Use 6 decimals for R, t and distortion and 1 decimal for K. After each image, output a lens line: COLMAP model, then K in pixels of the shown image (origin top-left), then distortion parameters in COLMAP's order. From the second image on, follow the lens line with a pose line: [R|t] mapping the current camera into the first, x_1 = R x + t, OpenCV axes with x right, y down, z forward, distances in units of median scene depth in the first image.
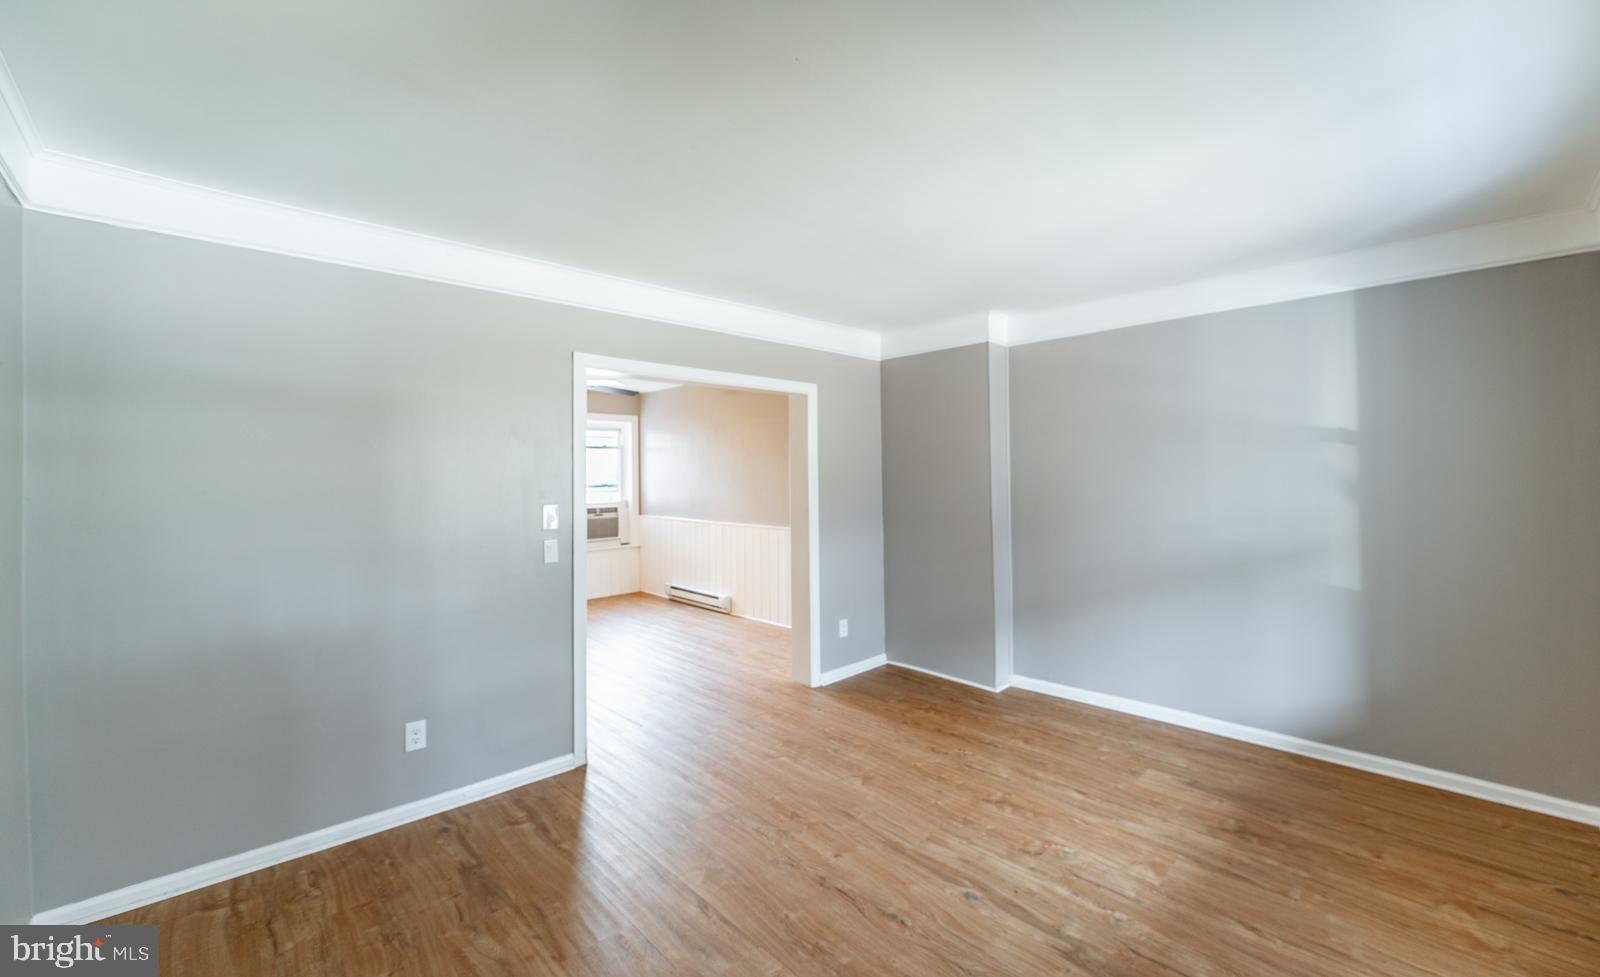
lens RADIAL K [[650.1, 0, 824.4], [0, 650.1, 469.3], [0, 0, 1]] dist [-0.006660, -0.001144]
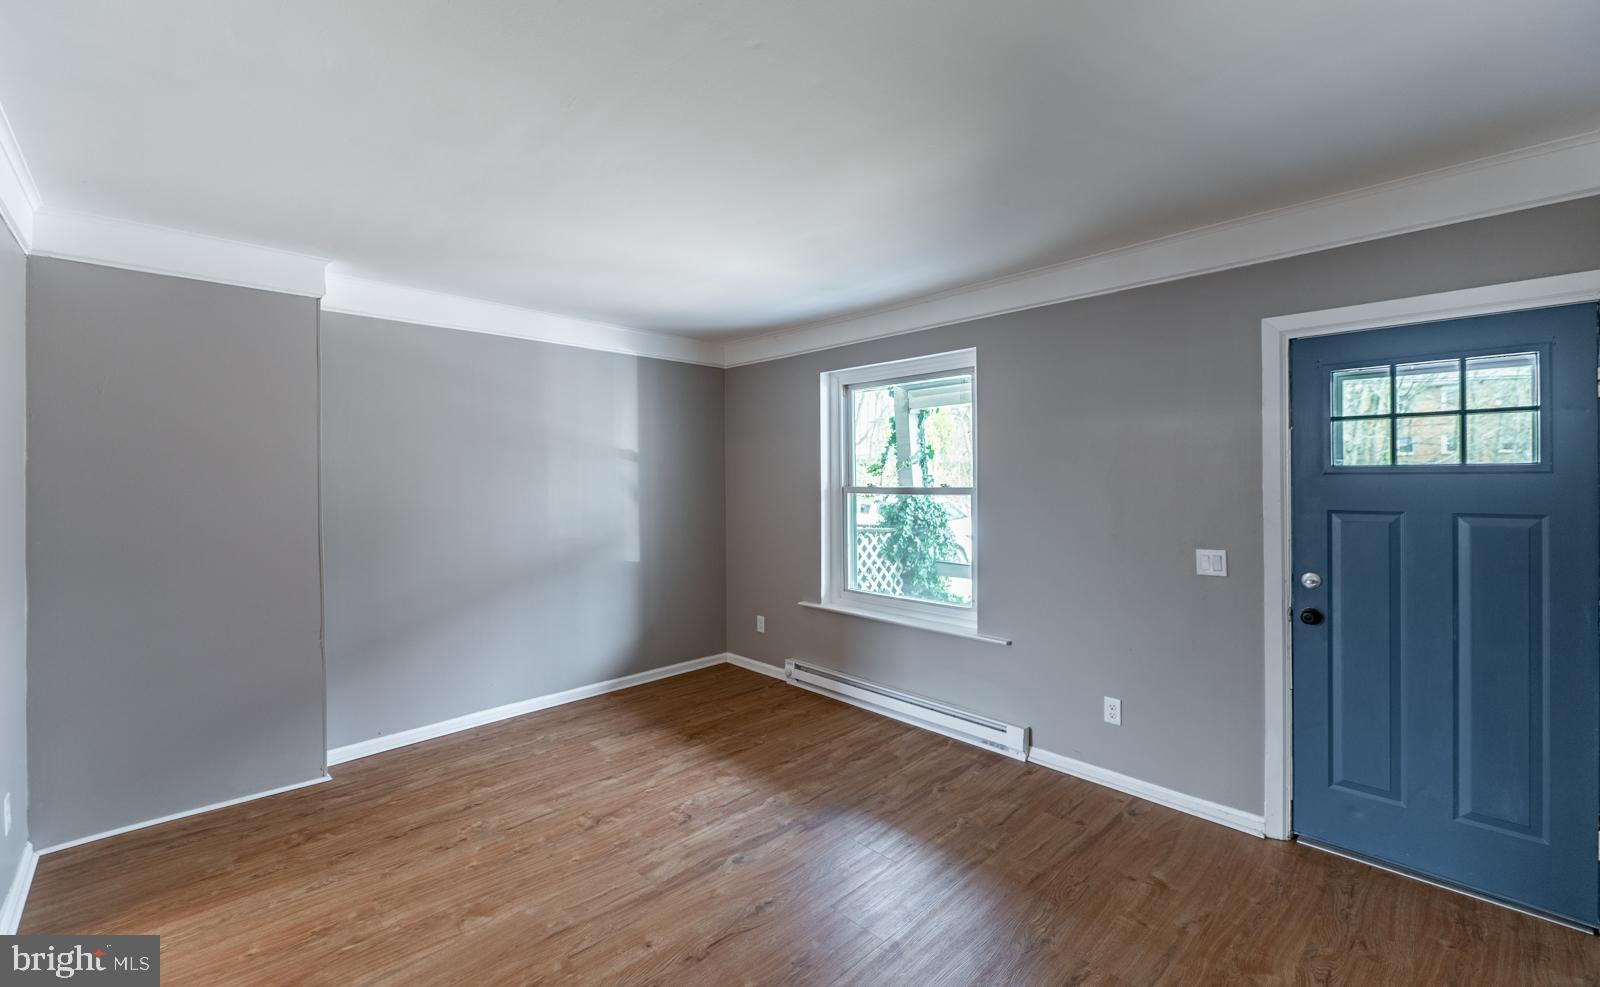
lens RADIAL K [[649.7, 0, 792.8], [0, 649.7, 480.7], [0, 0, 1]] dist [-0.007728, 0.000992]
pose [[-0.001532, 0.006998, 0.999974, -0.779798], [-0.001885, 0.999974, -0.007000, 0.016425], [-0.999997, -0.001896, -0.001518, 0.800456]]
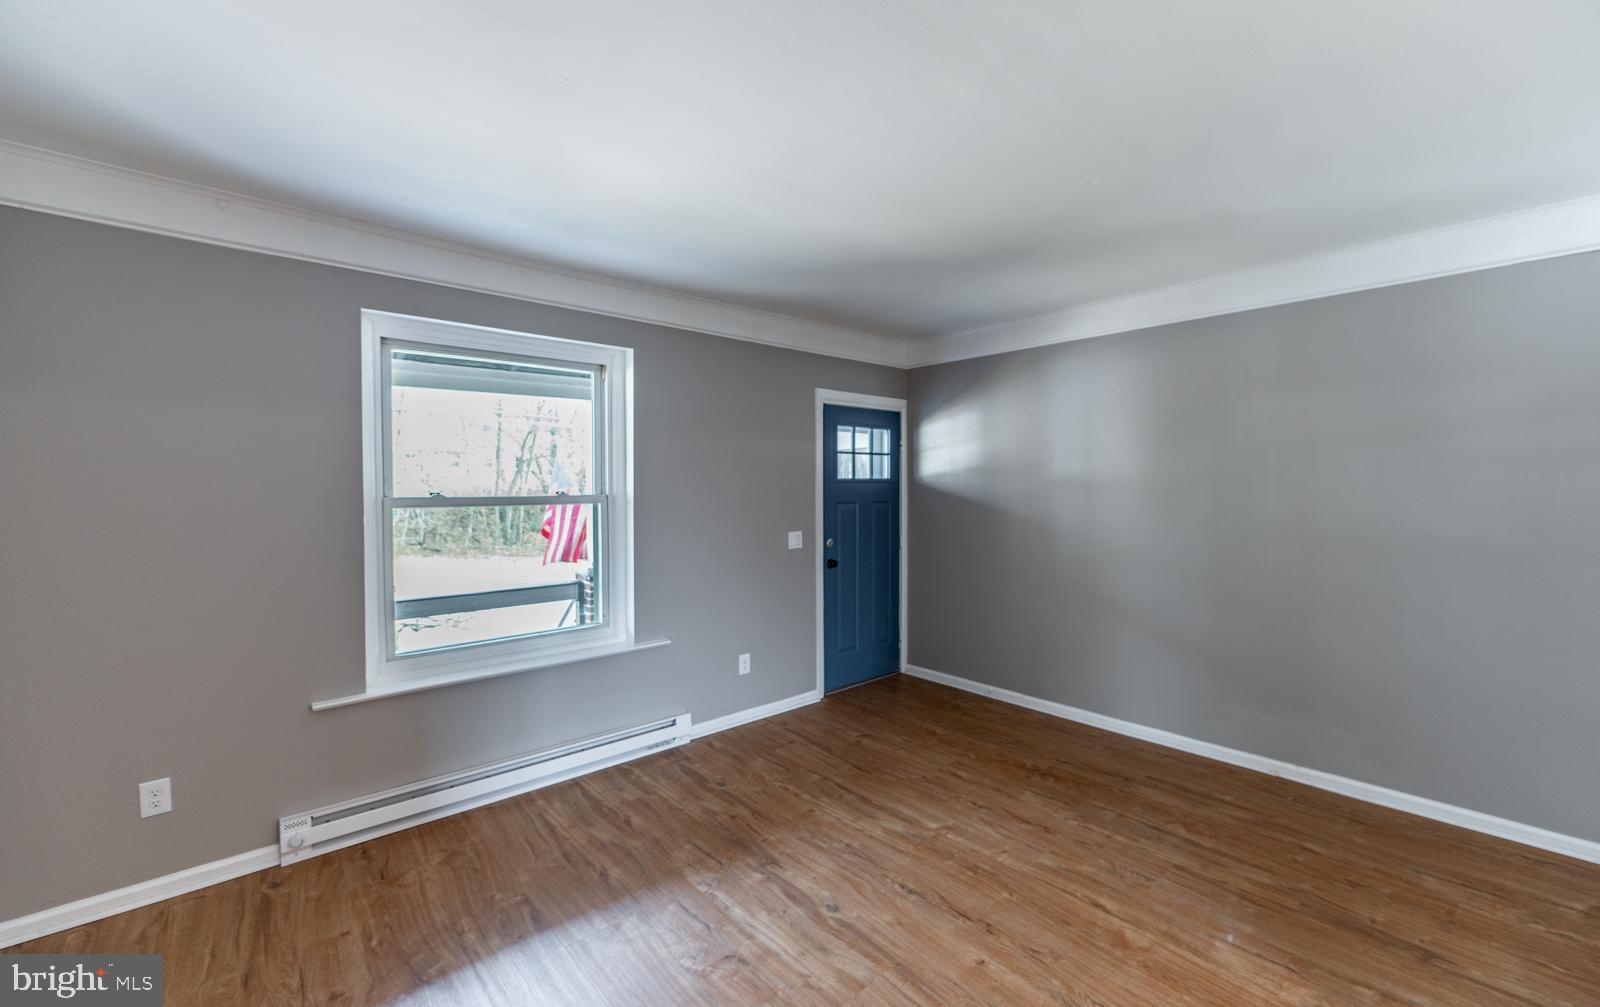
lens RADIAL K [[633.9, 0, 839.6], [0, 633.9, 498.1], [0, 0, 1]] dist [-0.004395, -0.001337]
pose [[-0.999785, 0.013165, 0.016021, 0.168424], [0.013404, 0.999799, 0.014906, 0.014612], [-0.015821, 0.015118, -0.999761, 1.723486]]
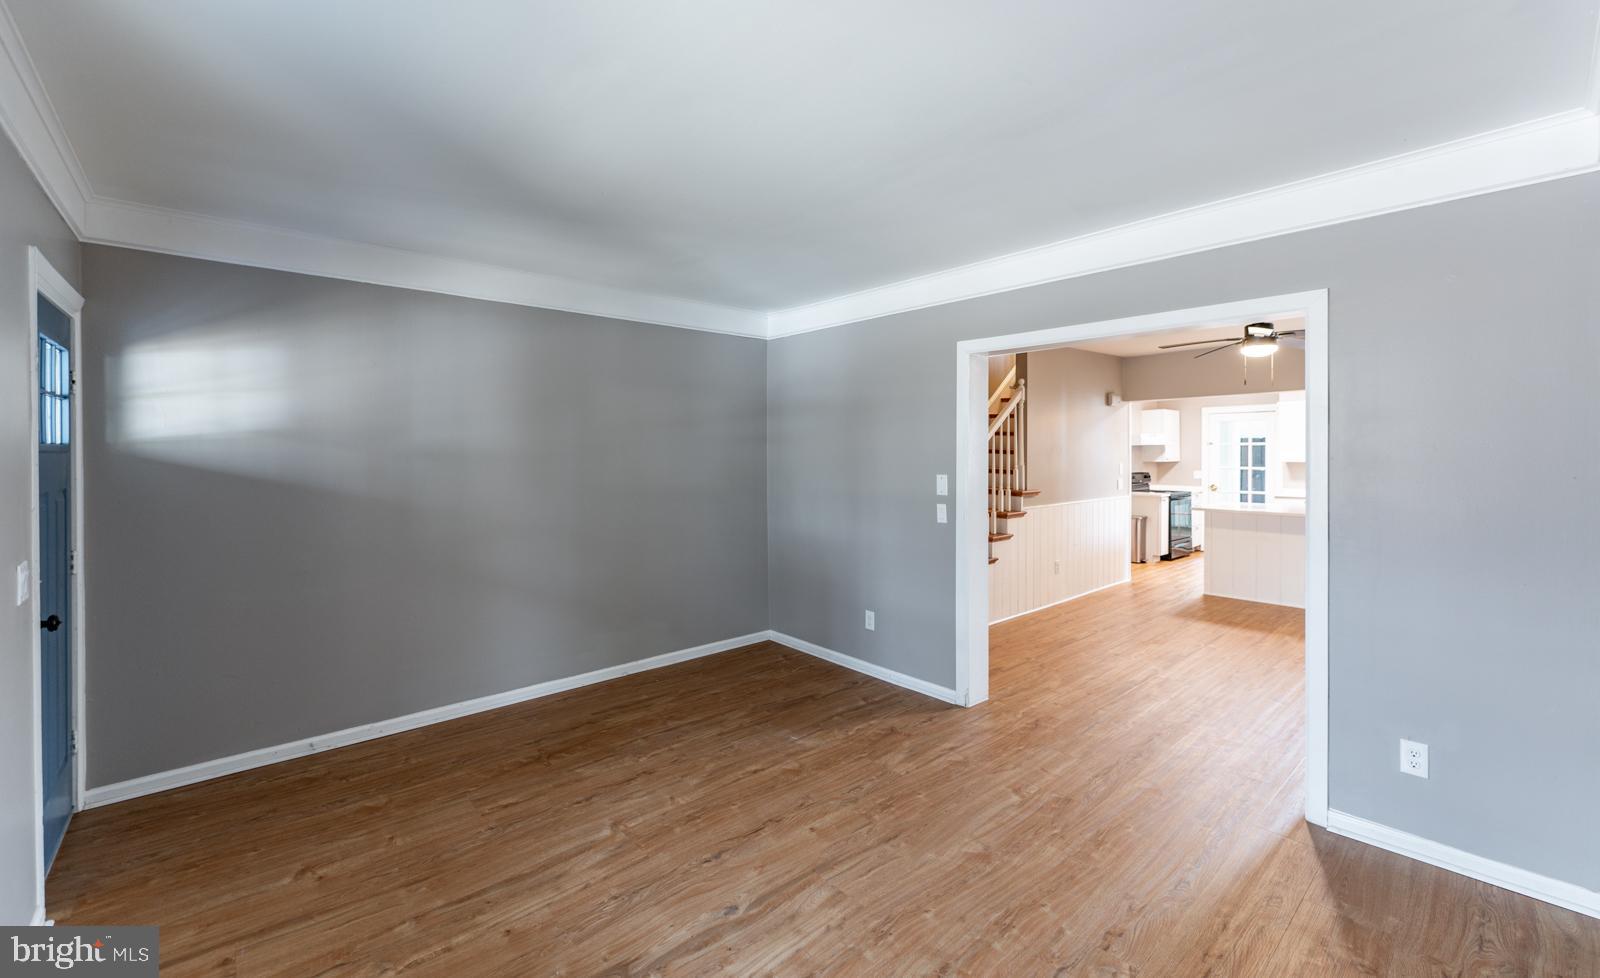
lens RADIAL K [[650.1, 0, 800.1], [0, 650.1, 454.2], [0, 0, 1]] dist [-0.006660, -0.001144]
pose [[-0.047942, 0.012307, -0.998774, 0.996803], [0.009013, 0.999889, 0.011888, 0.000262], [0.998809, -0.008432, -0.048048, 1.009468]]
